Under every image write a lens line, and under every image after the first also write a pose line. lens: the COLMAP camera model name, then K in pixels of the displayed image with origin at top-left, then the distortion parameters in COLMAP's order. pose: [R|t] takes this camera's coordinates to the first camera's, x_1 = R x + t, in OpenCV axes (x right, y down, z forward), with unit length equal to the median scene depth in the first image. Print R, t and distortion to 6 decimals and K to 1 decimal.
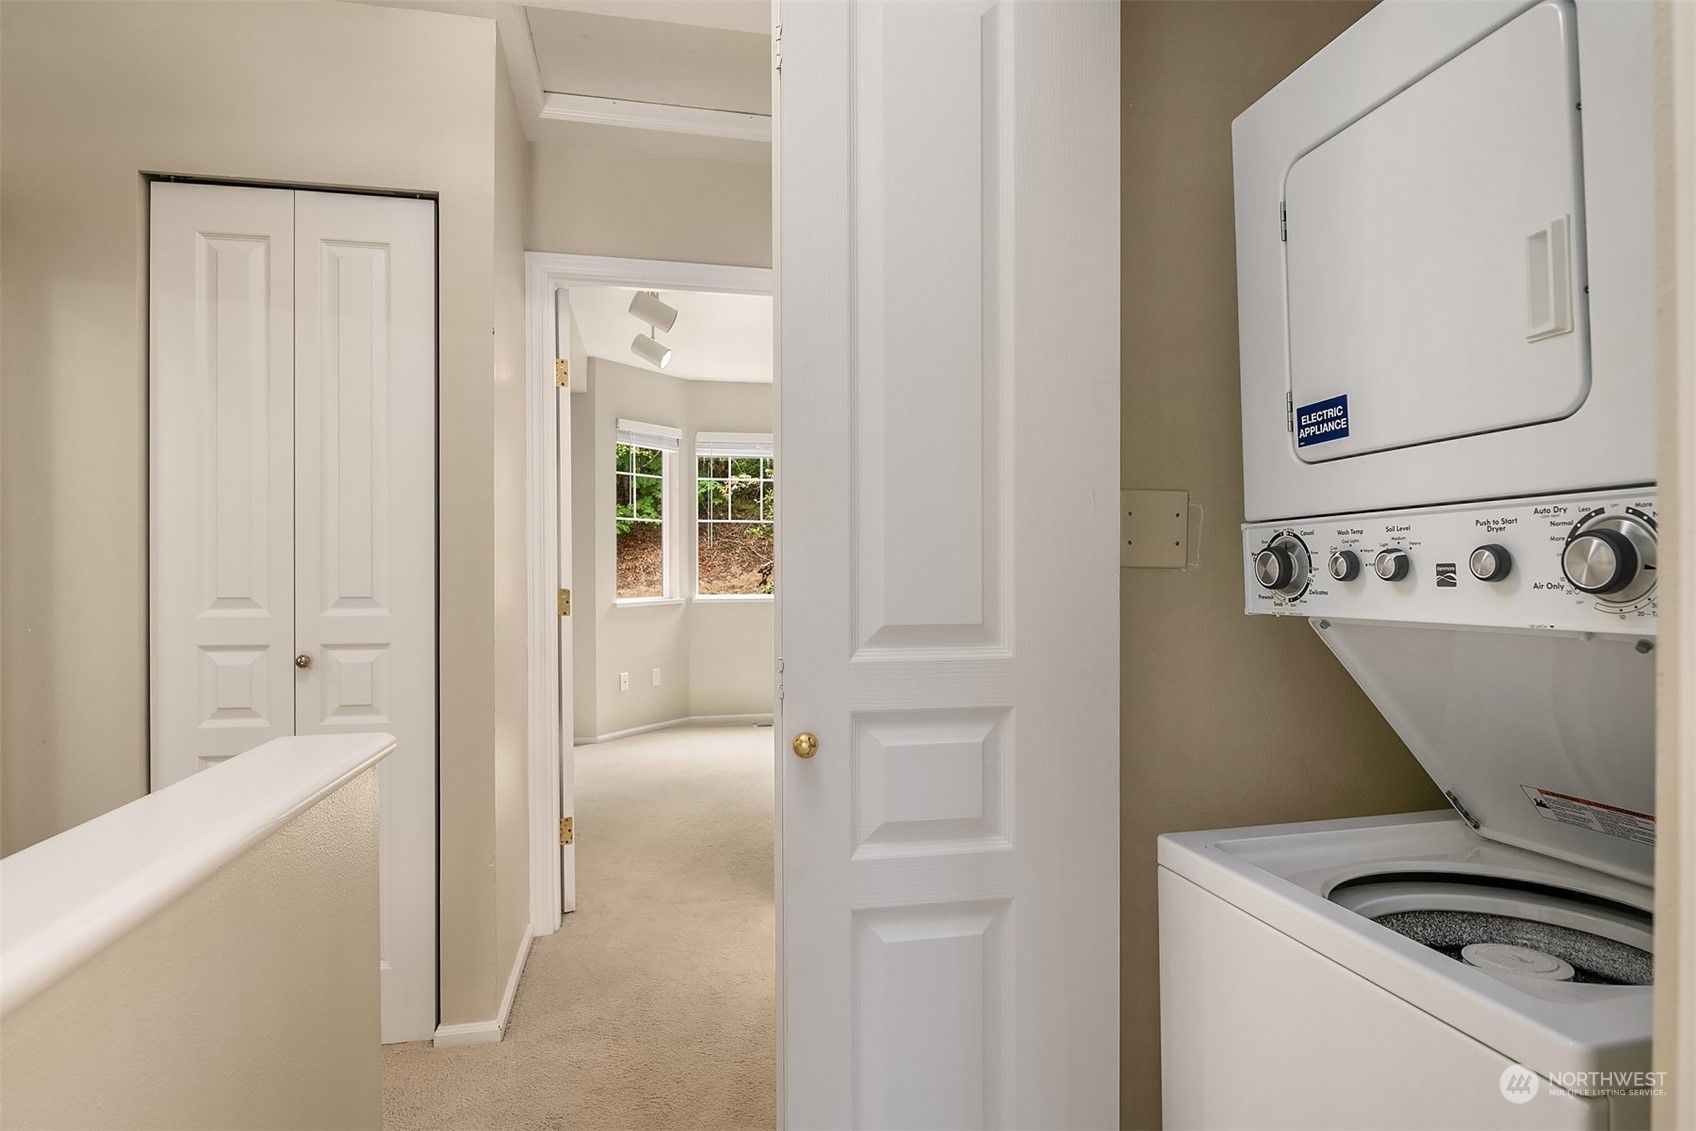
lens RADIAL K [[932.2, 0, 847.4], [0, 932.2, 567.7], [0, 0, 1]] dist [-0.008252, -0.002384]
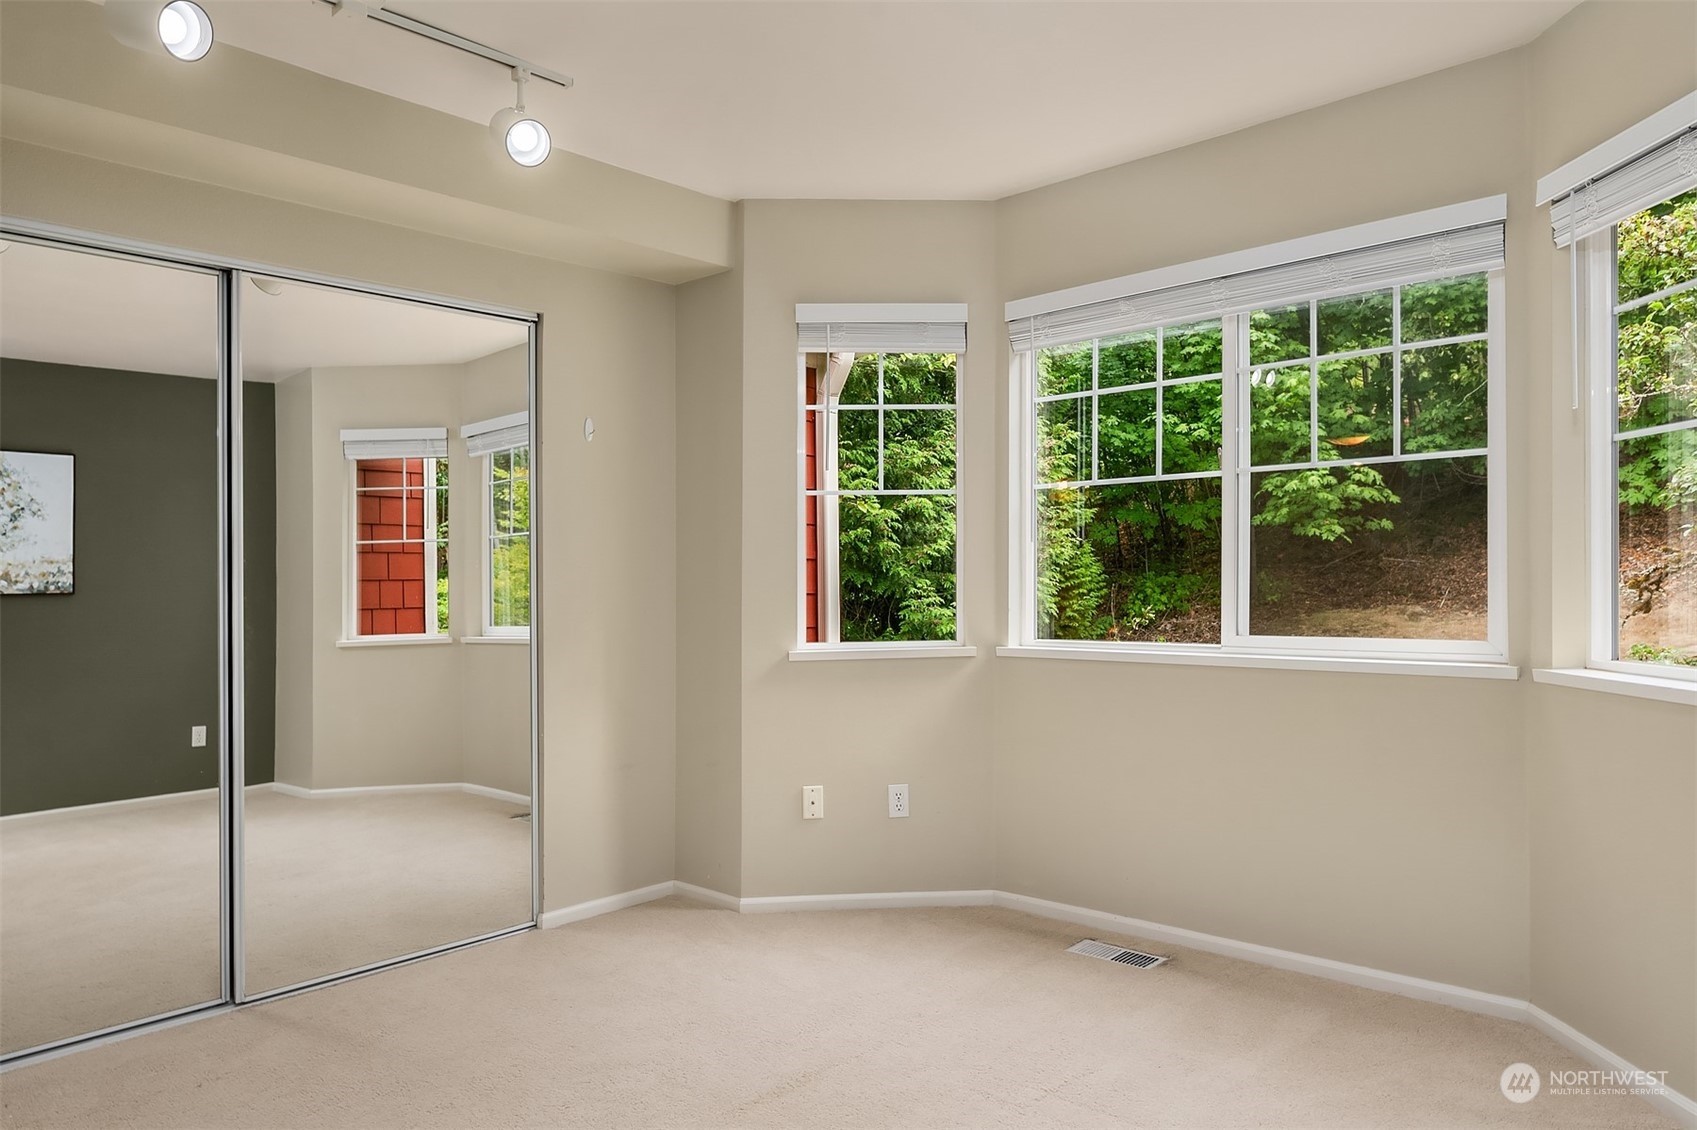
lens RADIAL K [[1121.5, 0, 844.8], [0, 1121.5, 562.9], [0, 0, 1]] dist [-0.002406, -0.001166]
pose [[0.581026, -0.016561, -0.813717, 0.263027], [0.005989, 0.999853, -0.016074, -0.001911], [0.813863, 0.004466, 0.581039, 0.596147]]
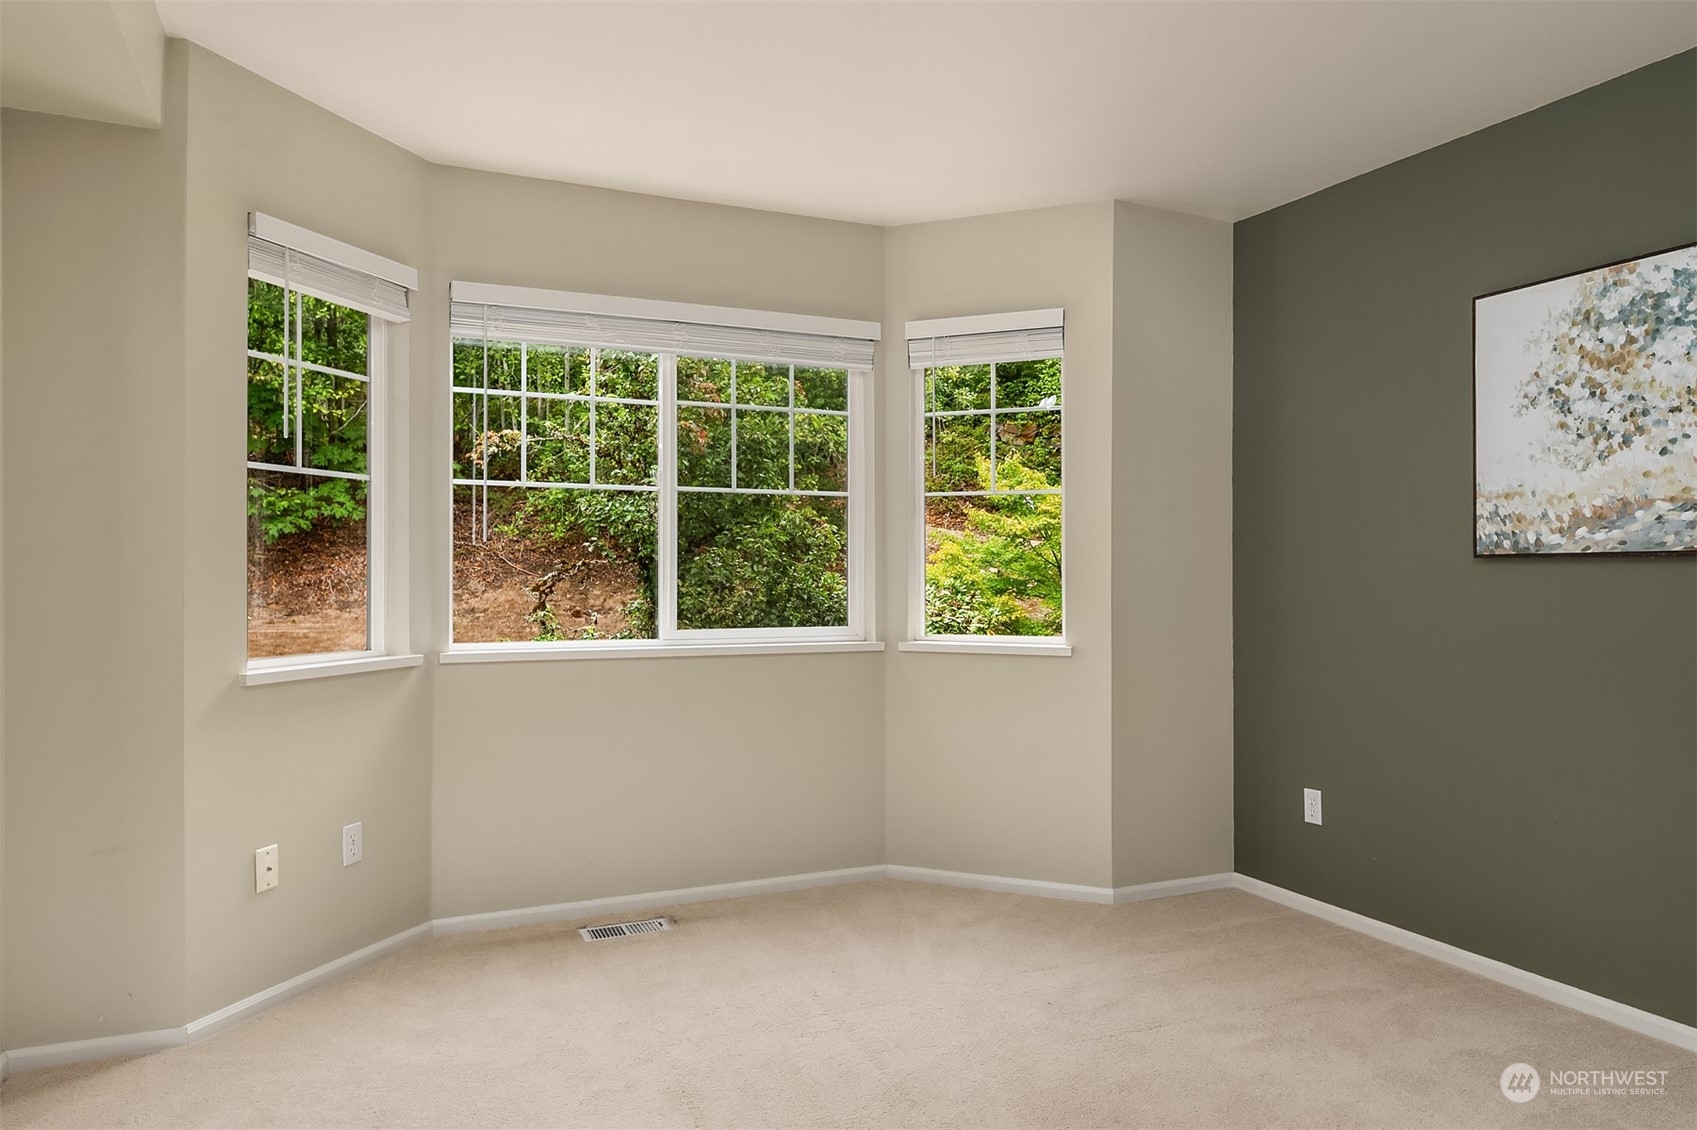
lens RADIAL K [[1121.5, 0, 854.2], [0, 1121.5, 571.1], [0, 0, 1]] dist [-0.002406, -0.001166]
pose [[0.976362, 0.003793, 0.216108, -0.088868], [-0.001662, 0.999948, -0.010040, -0.001549], [-0.216135, 0.009444, 0.976318, 0.434171]]
